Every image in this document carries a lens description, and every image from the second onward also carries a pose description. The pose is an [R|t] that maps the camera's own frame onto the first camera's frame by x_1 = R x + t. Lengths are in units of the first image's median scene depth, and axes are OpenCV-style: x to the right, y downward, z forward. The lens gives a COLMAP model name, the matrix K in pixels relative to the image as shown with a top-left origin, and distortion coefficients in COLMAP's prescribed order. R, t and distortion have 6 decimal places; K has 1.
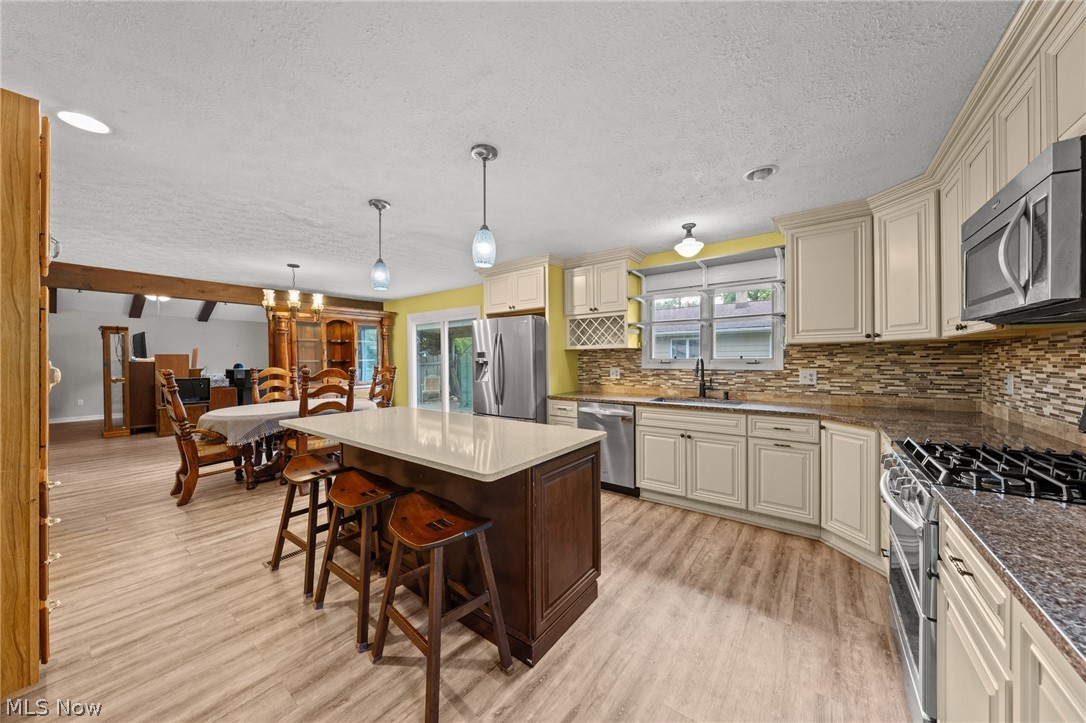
lens RADIAL K [[367.2, 0, 552.1], [0, 367.2, 360.0], [0, 0, 1]] dist [-0.004318, 0.000481]
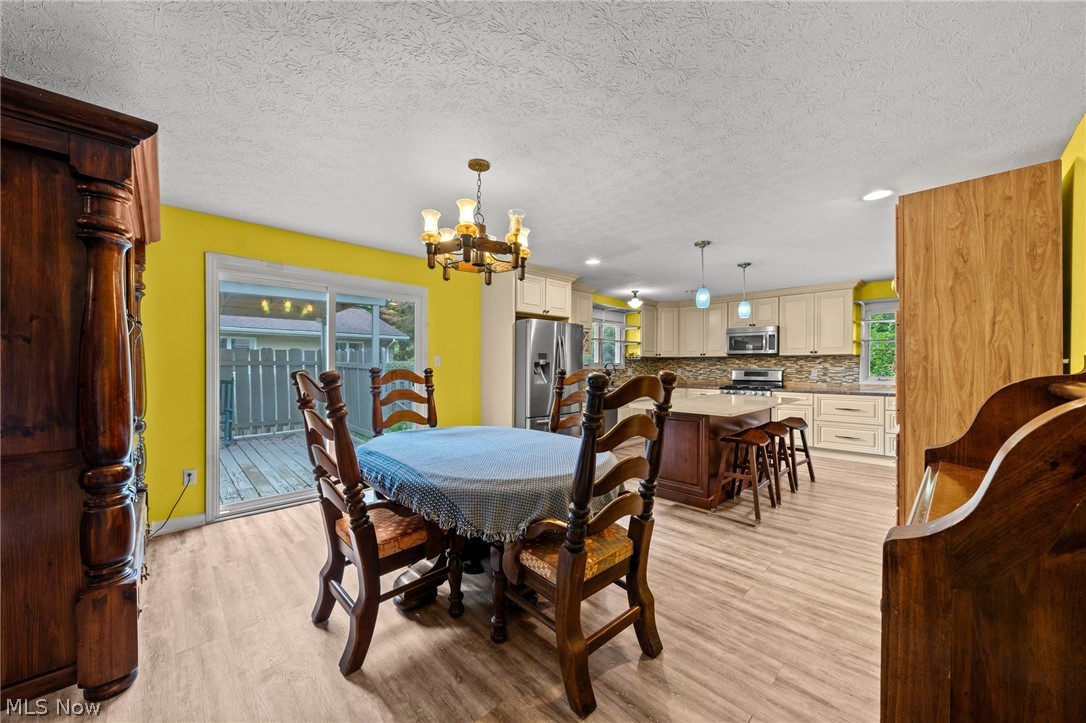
lens RADIAL K [[383.1, 0, 549.4], [0, 383.1, 368.3], [0, 0, 1]] dist [-0.003210, 0.000017]
pose [[0.168499, -0.000210, 0.985702, -1.687369], [-0.001773, 0.999998, 0.000517, 0.025422], [-0.985700, -0.001835, 0.168498, 1.146997]]
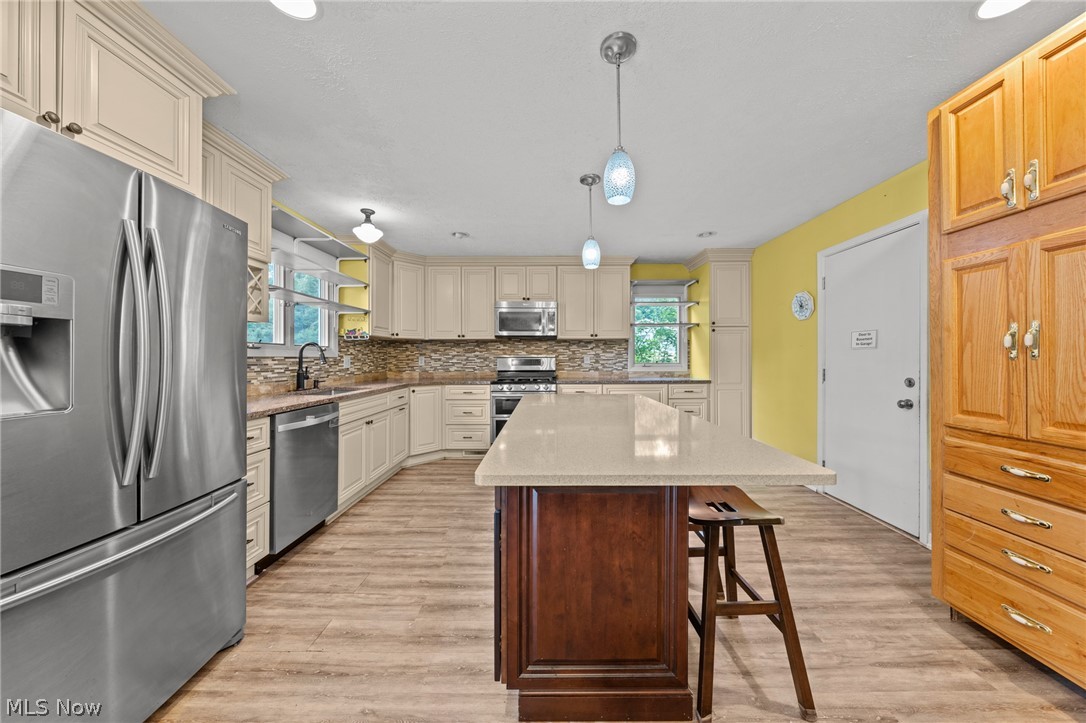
lens RADIAL K [[367.2, 0, 544.4], [0, 367.2, 358.1], [0, 0, 1]] dist [-0.004318, 0.000481]
pose [[-0.577309, 0.005717, 0.816506, -0.746713], [0.006971, 0.999974, -0.002073, 0.041595], [-0.816496, 0.004495, -0.577333, 1.235778]]
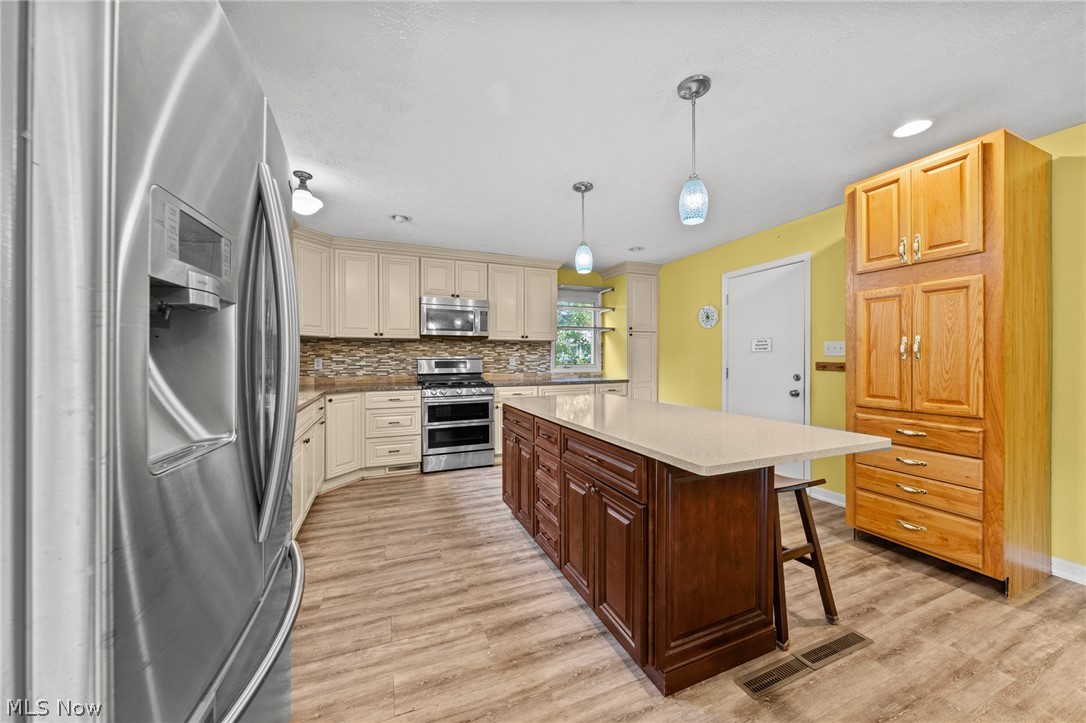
lens RADIAL K [[383.1, 0, 541.3], [0, 383.1, 360.4], [0, 0, 1]] dist [-0.003210, 0.000017]
pose [[-0.846175, 0.005740, 0.532874, -0.519984], [0.008684, 0.999958, 0.003019, 0.038393], [-0.532834, 0.007182, -0.846189, 1.486523]]
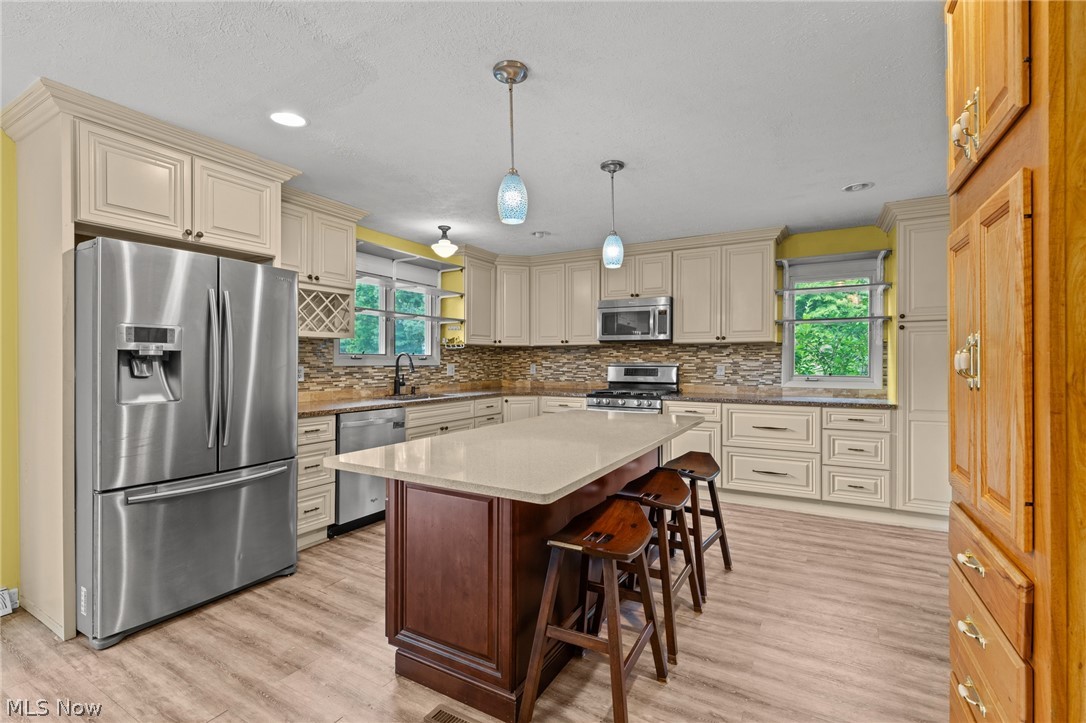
lens RADIAL K [[478.3, 0, 543.0], [0, 478.3, 363.3], [0, 0, 1]] dist [0.003502, -0.000596]
pose [[-0.103737, 0.000255, 0.994605, -1.059202], [0.000706, 1.000000, -0.000182, 0.024718], [-0.994604, 0.000684, -0.103738, 0.898706]]
